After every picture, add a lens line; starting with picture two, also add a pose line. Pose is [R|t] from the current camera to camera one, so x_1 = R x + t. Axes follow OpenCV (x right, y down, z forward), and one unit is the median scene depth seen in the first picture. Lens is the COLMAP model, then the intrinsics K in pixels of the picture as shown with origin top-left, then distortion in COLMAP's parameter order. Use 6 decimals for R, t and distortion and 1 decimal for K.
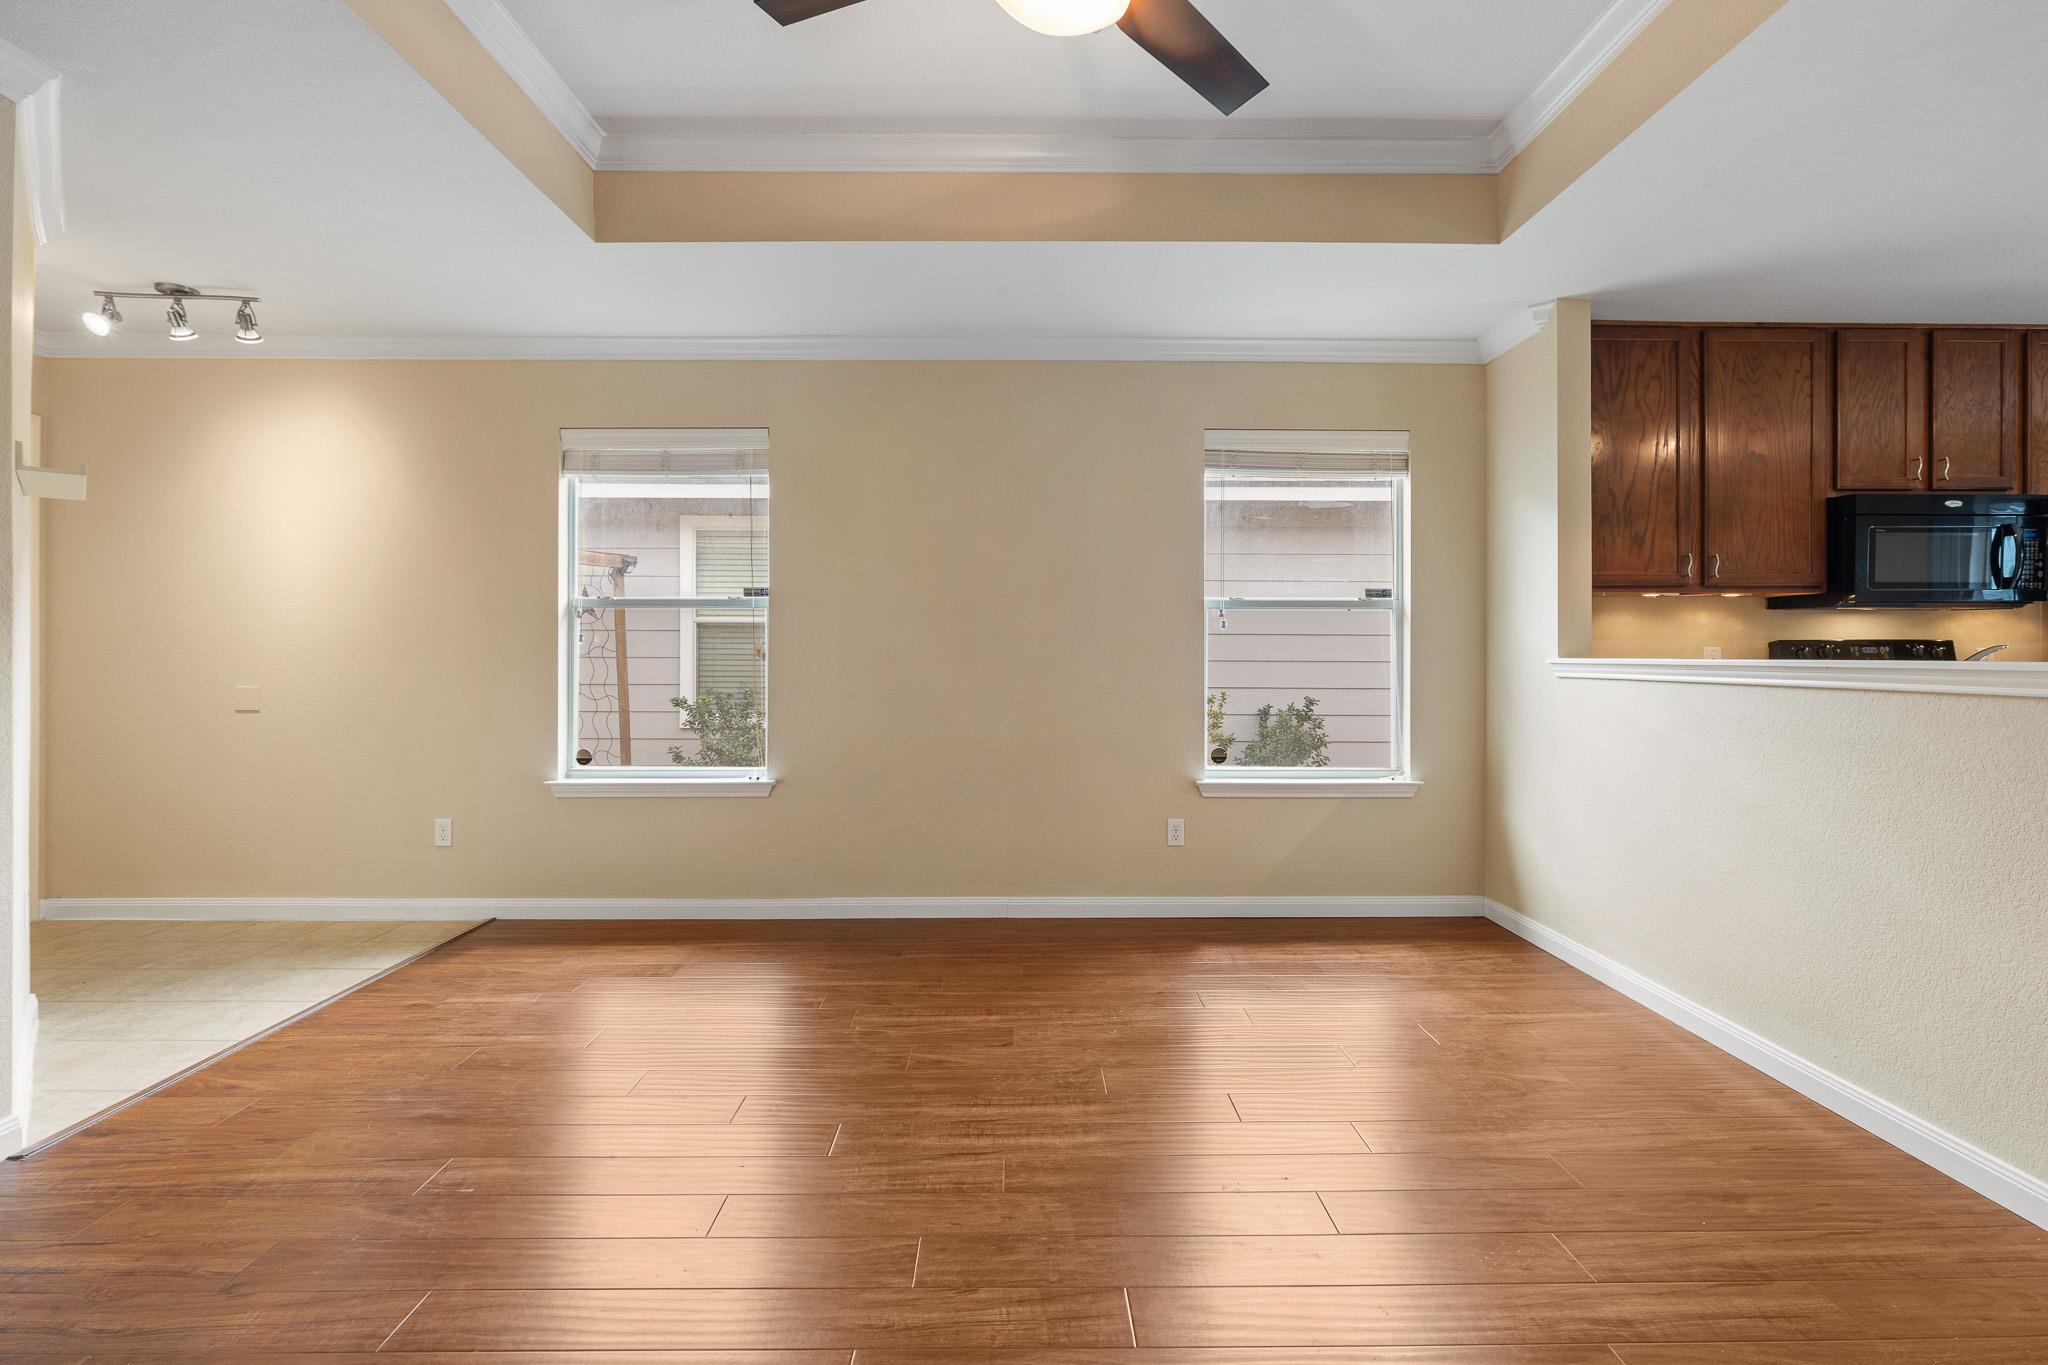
lens RADIAL K [[929.3, 0, 1024.6], [0, 929.3, 643.9], [0, 0, 1]] dist [-0.002239, -0.001087]
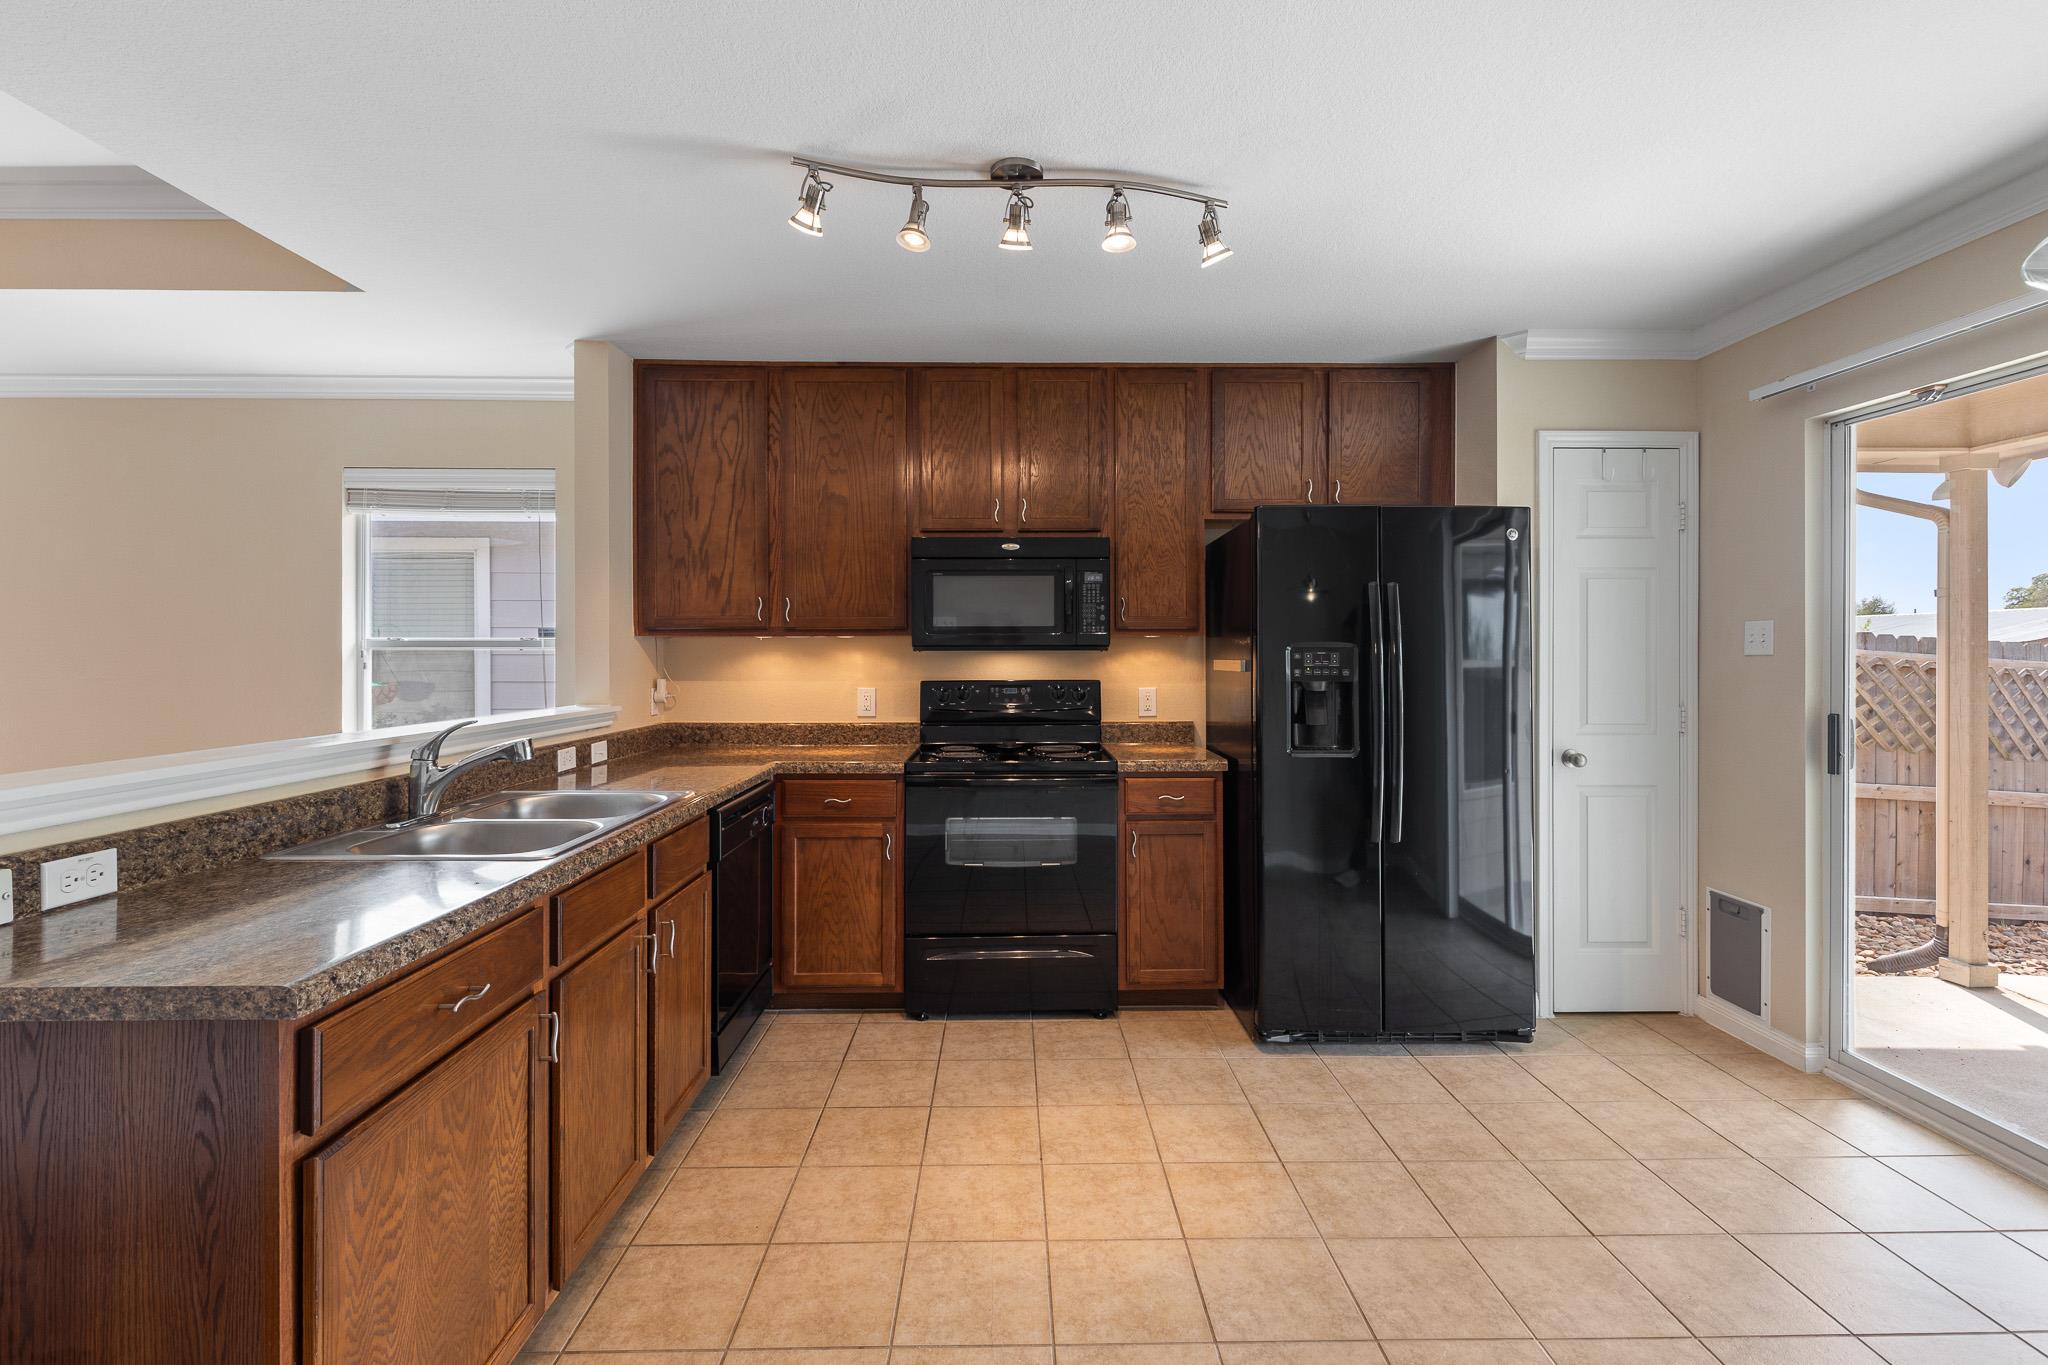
lens RADIAL K [[922.4, 0, 1023.3], [0, 922.4, 654.6], [0, 0, 1]] dist [0.003033, -0.000336]
pose [[0.999968, -0.002308, 0.007637, 1.005844], [0.002205, 0.999907, 0.013494, -0.049649], [-0.007667, -0.013476, 0.999880, 0.014929]]
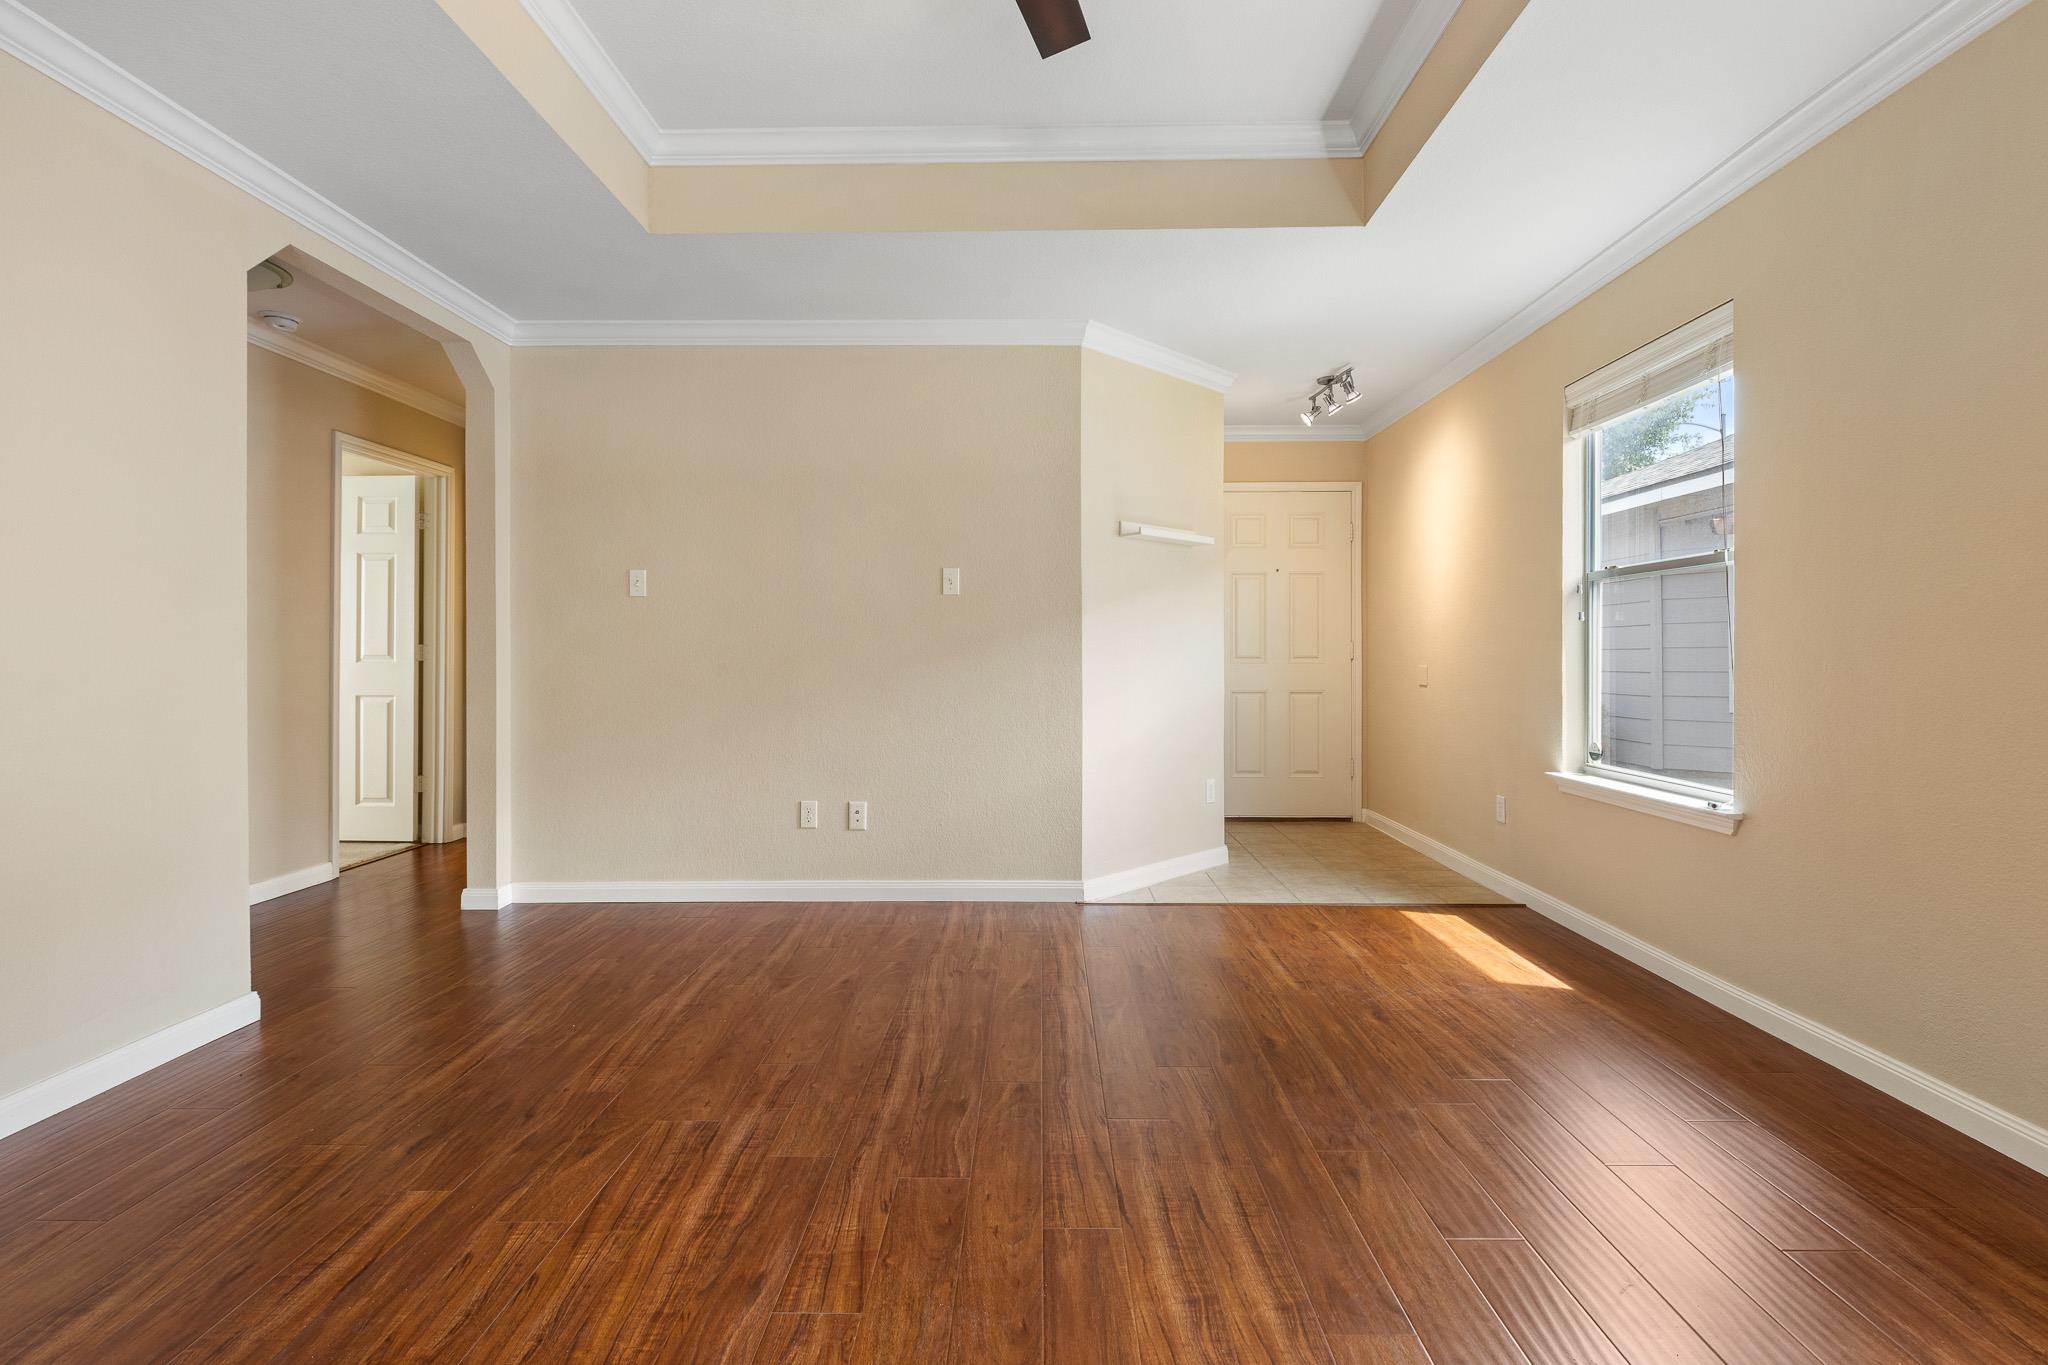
lens RADIAL K [[920.4, 0, 1030.5], [0, 920.4, 649.0], [0, 0, 1]] dist [0.003134, -0.001207]
pose [[-0.022447, -0.005490, -0.999733, 0.457617], [0.012727, 0.999902, -0.005777, 0.025958], [0.999667, -0.012854, -0.022375, 0.544866]]
